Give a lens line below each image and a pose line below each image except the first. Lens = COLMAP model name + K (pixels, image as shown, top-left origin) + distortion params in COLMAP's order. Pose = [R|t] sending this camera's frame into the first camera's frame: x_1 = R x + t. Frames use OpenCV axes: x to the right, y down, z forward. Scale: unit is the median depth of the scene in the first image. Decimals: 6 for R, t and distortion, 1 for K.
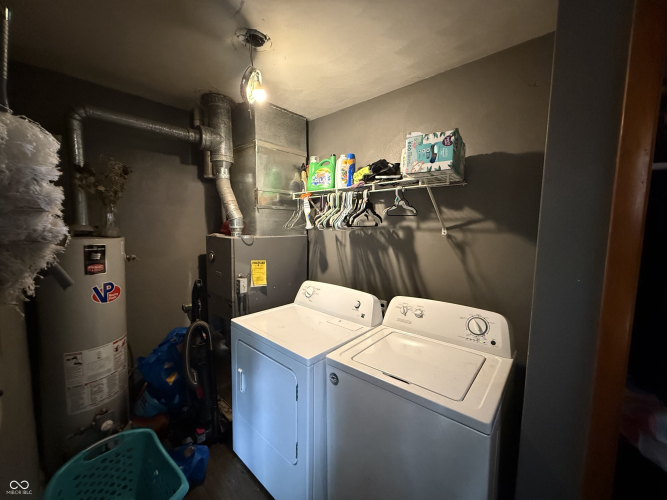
lens RADIAL K [[265.1, 0, 332.4], [0, 265.1, 250.7], [0, 0, 1]] dist [-0.001919, 0.000255]
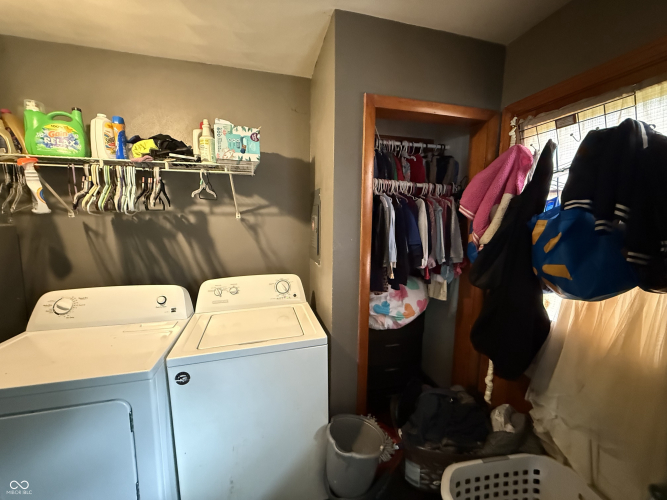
lens RADIAL K [[265.1, 0, 336.8], [0, 265.1, 250.9], [0, 0, 1]] dist [-0.001919, 0.000255]
pose [[0.545831, -0.115589, 0.829884, -0.293183], [0.076693, 0.993173, 0.087890, 0.009761], [-0.834378, 0.015674, 0.550970, 0.038989]]
